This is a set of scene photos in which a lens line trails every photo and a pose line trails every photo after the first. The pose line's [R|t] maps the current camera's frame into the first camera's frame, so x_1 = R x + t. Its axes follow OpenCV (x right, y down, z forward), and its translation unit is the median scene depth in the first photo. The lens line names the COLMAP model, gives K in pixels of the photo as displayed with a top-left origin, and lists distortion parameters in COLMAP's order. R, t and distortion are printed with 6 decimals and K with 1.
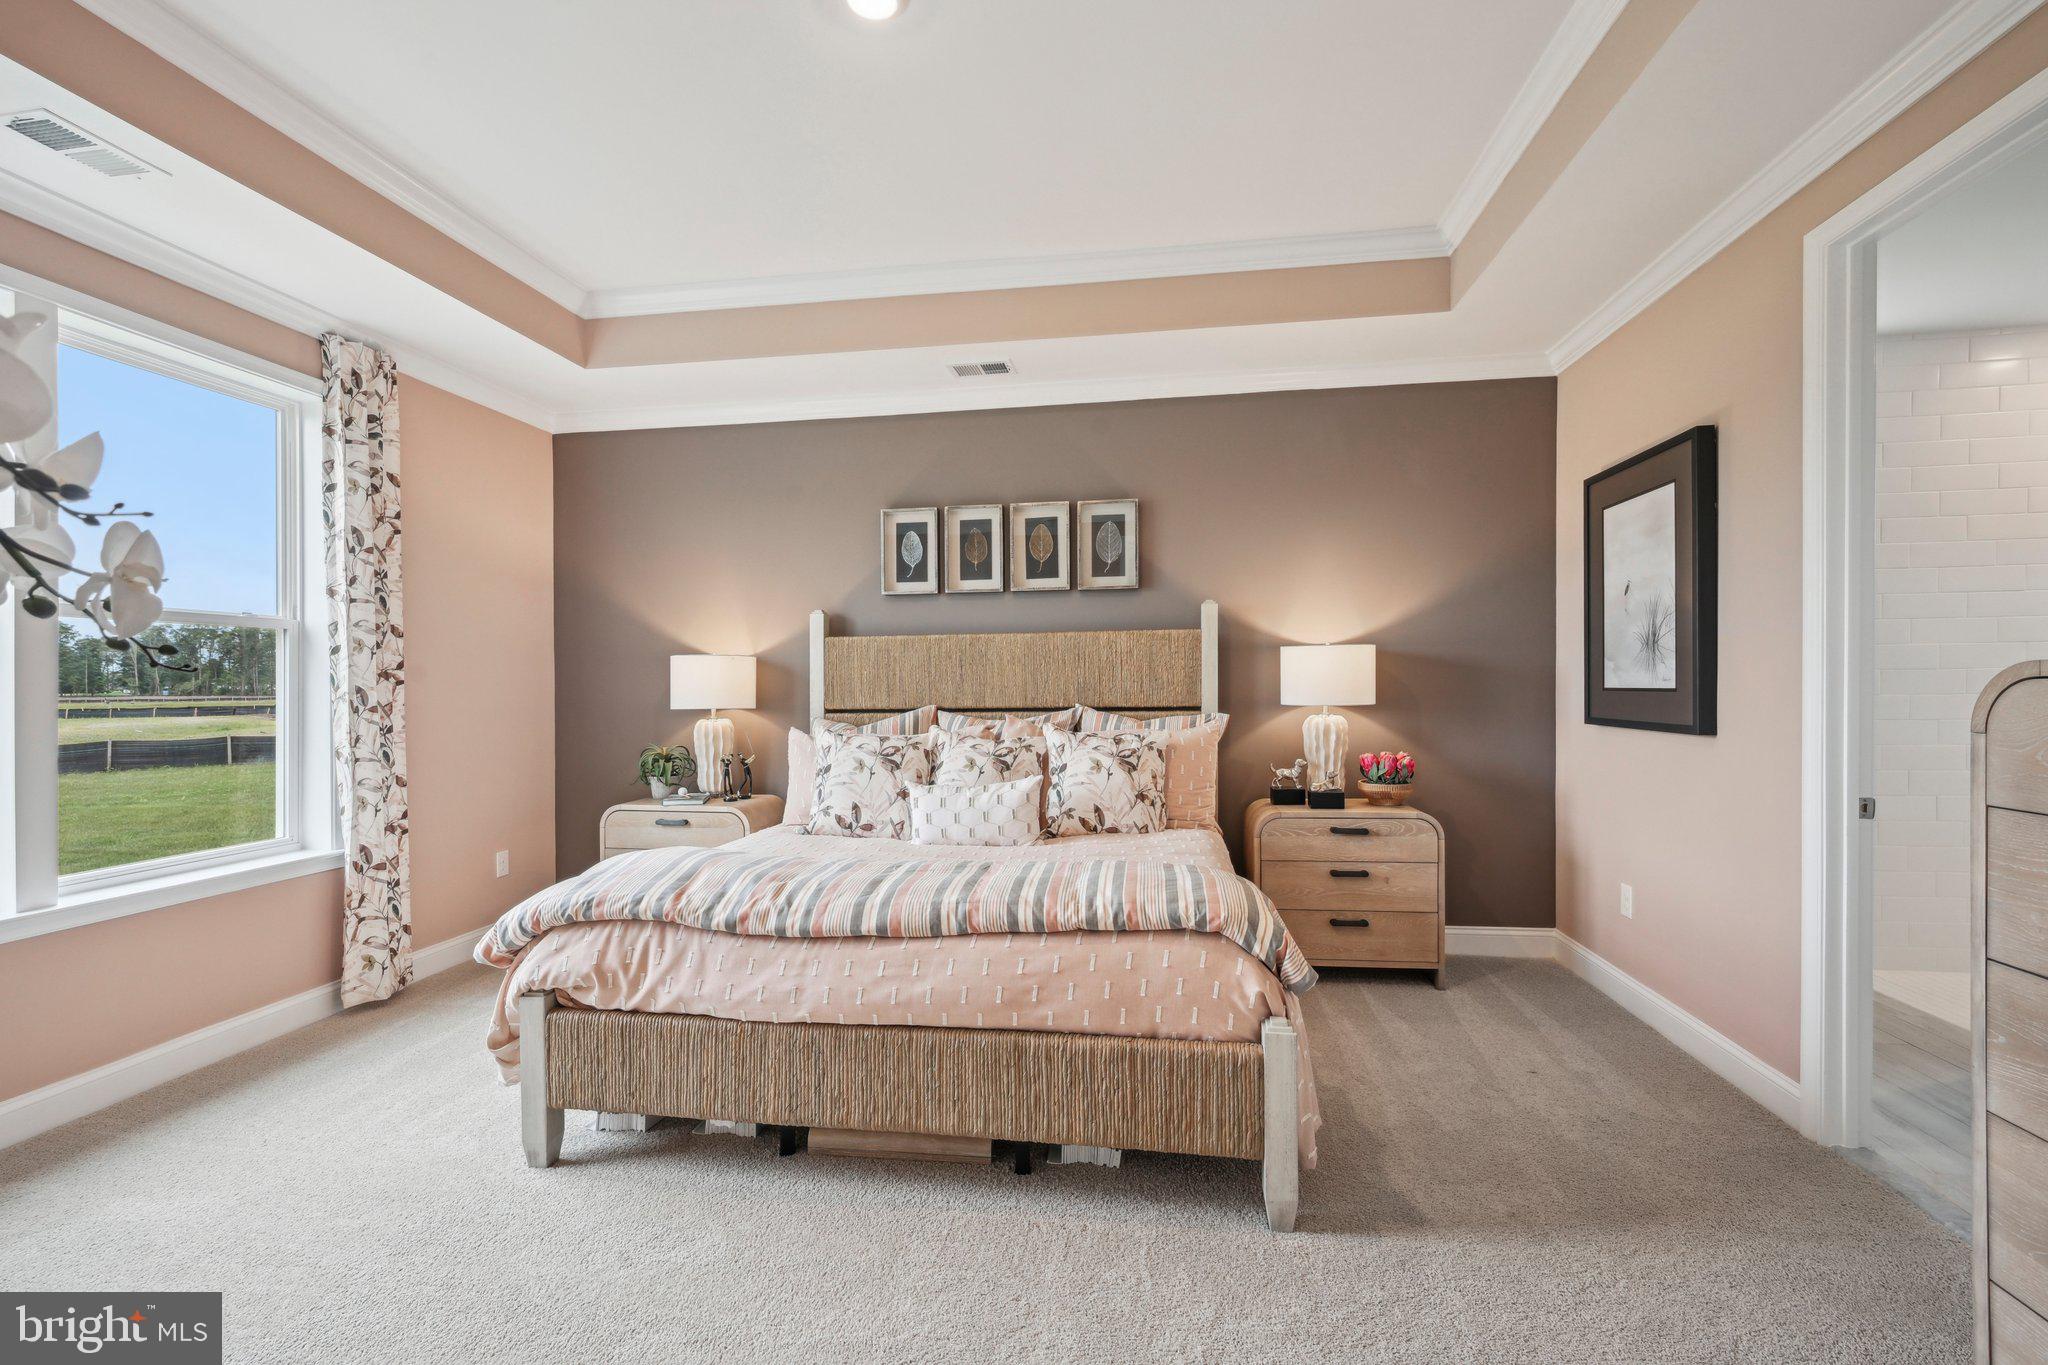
lens RADIAL K [[901.9, 0, 1020.6], [0, 901.9, 681.8], [0, 0, 1]] dist [-0.002663, 0.000385]
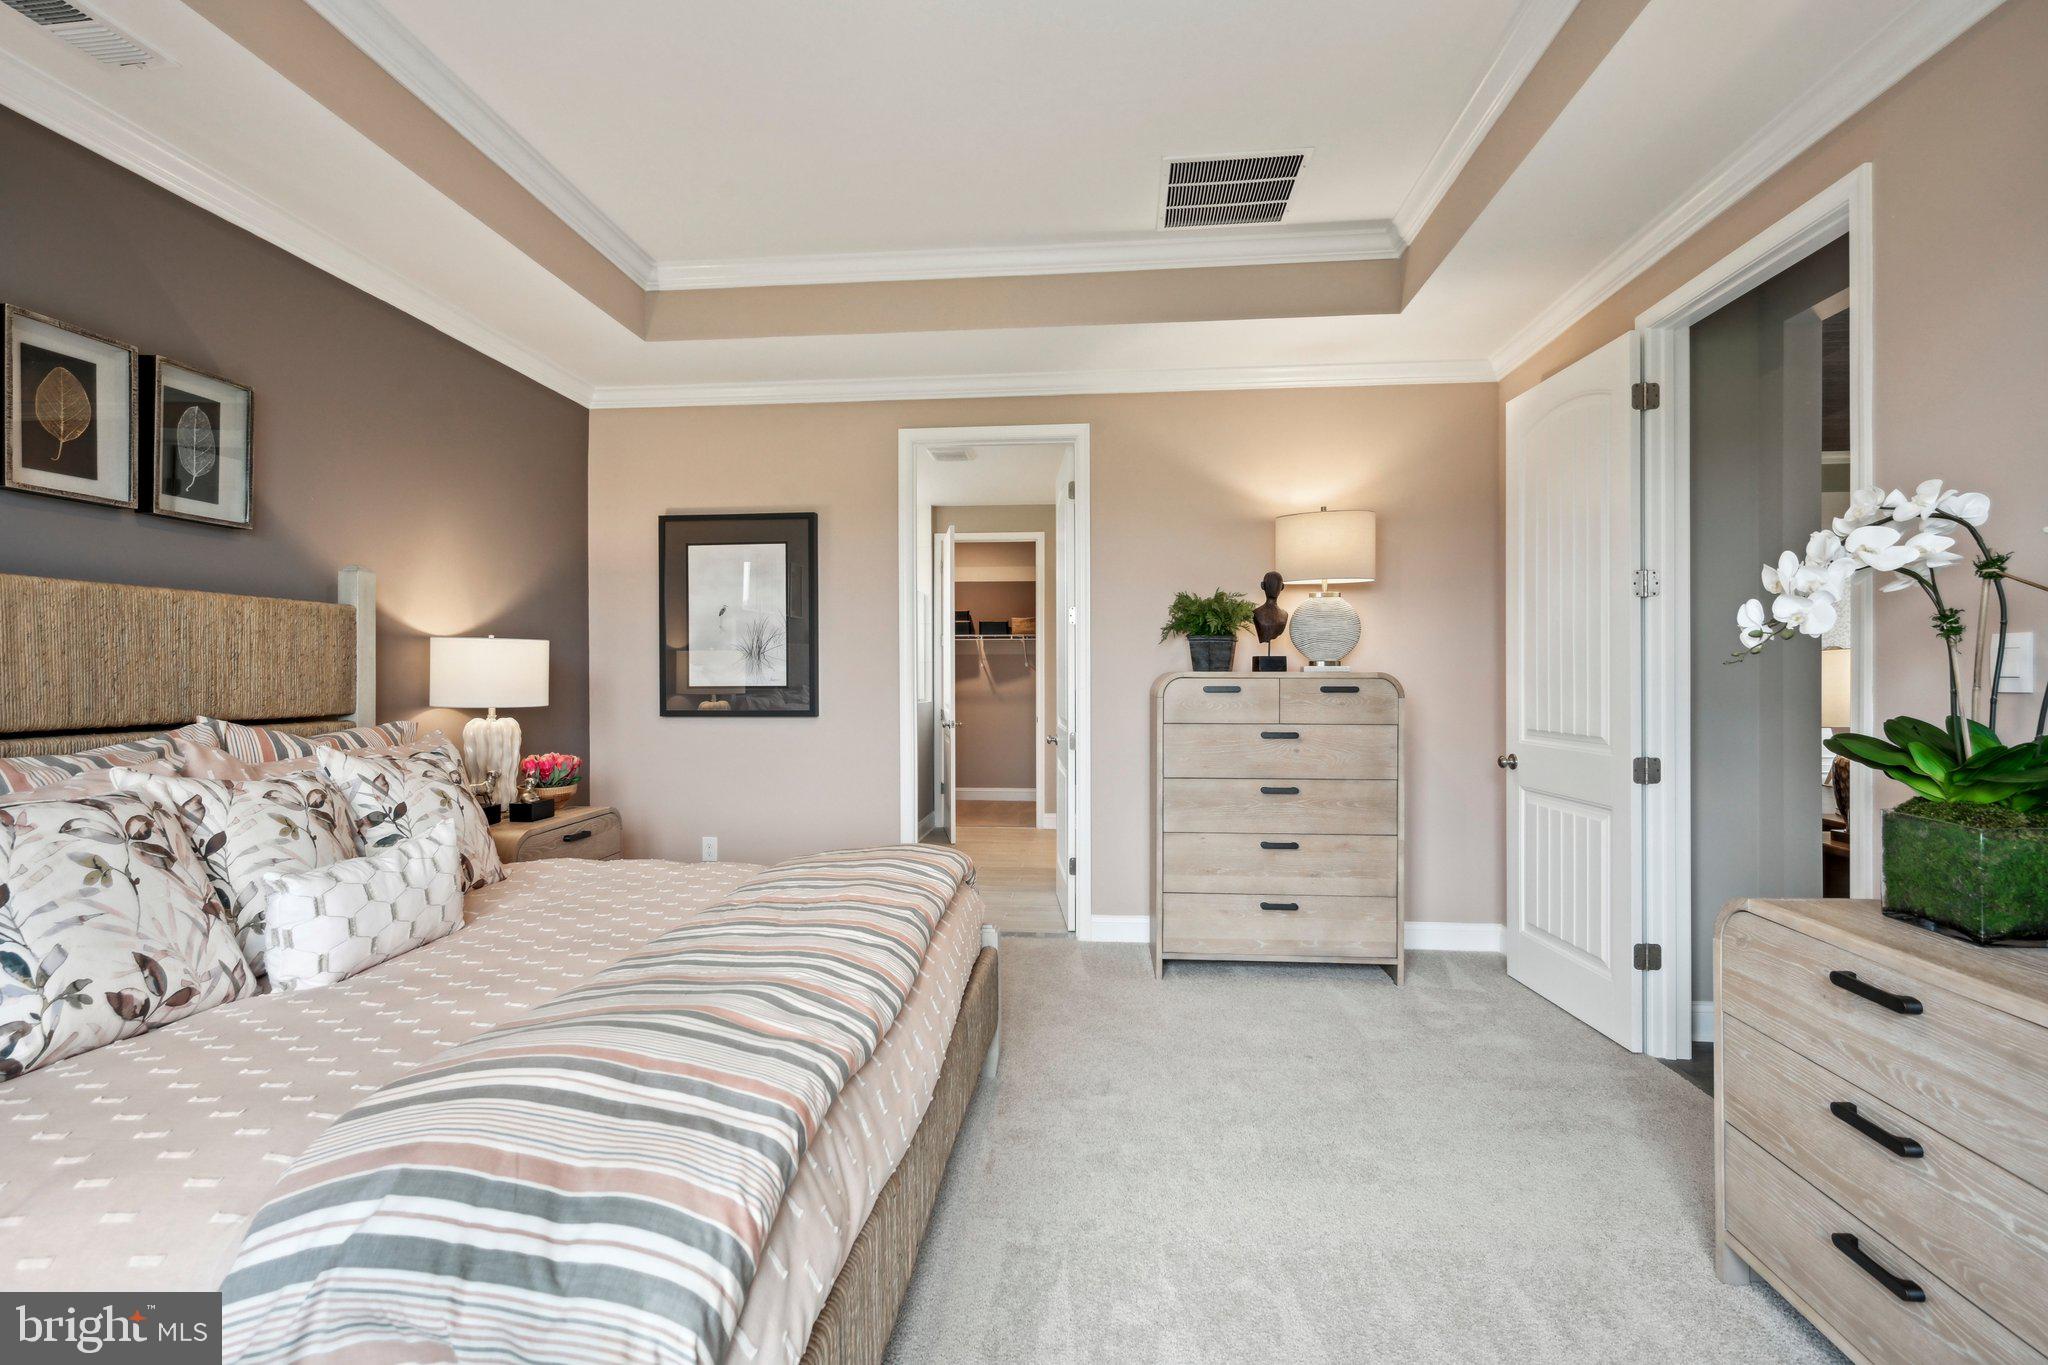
lens RADIAL K [[901.9, 0, 1009.6], [0, 901.9, 677.3], [0, 0, 1]] dist [-0.002663, 0.000385]
pose [[-0.055259, 0.010865, 0.998413, -0.636695], [0.004037, 0.999935, -0.010658, 0.009869], [-0.998464, 0.003442, -0.055299, 0.614611]]
